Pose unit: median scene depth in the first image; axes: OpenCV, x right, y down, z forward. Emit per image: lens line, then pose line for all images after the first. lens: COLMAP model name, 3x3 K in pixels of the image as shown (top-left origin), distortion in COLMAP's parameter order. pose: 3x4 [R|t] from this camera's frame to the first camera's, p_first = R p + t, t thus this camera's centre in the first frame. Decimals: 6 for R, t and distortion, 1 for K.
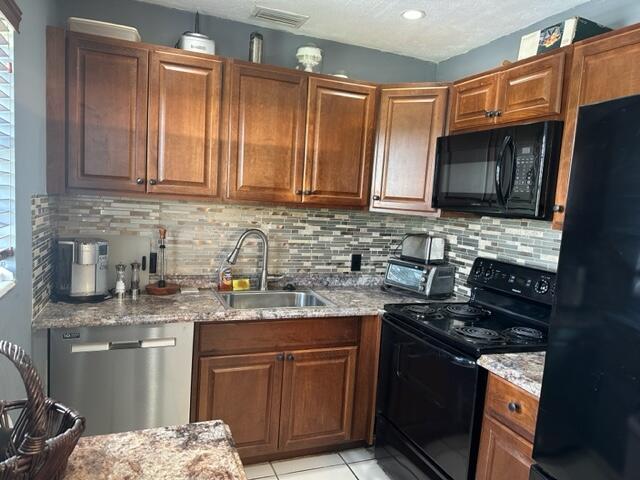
lens RADIAL K [[448.1, 0, 320.0], [0, 448.1, 240.0], [0, 0, 1]] dist [0.164434, -0.255496]
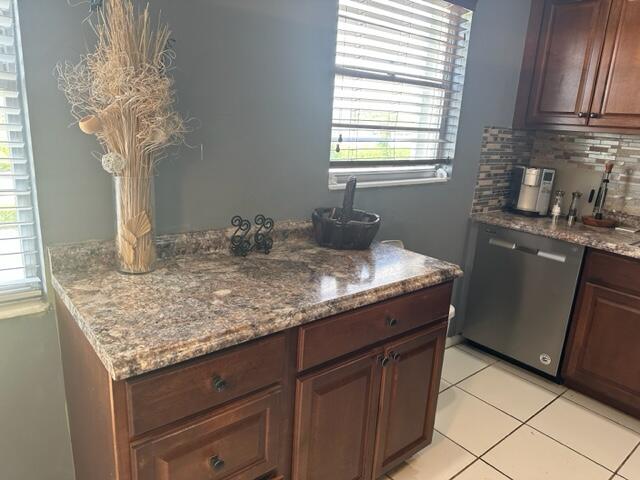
lens RADIAL K [[455.5, 0, 320.0], [0, 455.5, 240.0], [0, 0, 1]] dist [0.066811, -0.072273]
pose [[0.313119, 0.196343, -0.929196, 0.452774], [-0.137359, 0.977471, 0.160257, 0.067010], [0.939728, 0.077454, 0.333034, 0.050233]]
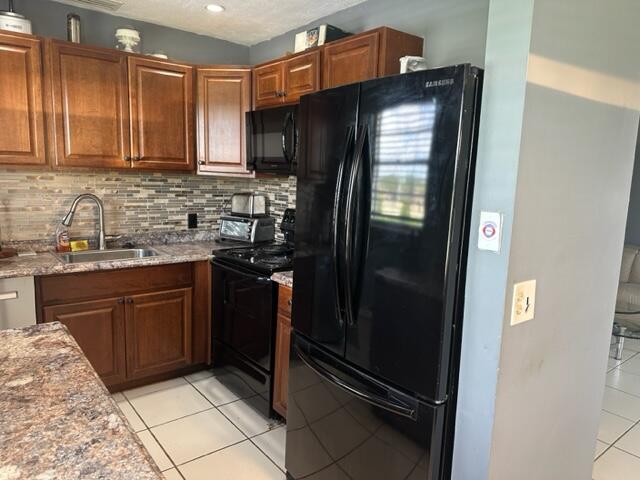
lens RADIAL K [[455.5, 0, 320.0], [0, 455.5, 240.0], [0, 0, 1]] dist [0.066811, -0.072273]
pose [[0.957737, -0.074893, 0.277723, 0.079253], [0.058066, 0.995971, 0.068342, 0.045857], [-0.281722, -0.049327, 0.958227, -0.254245]]
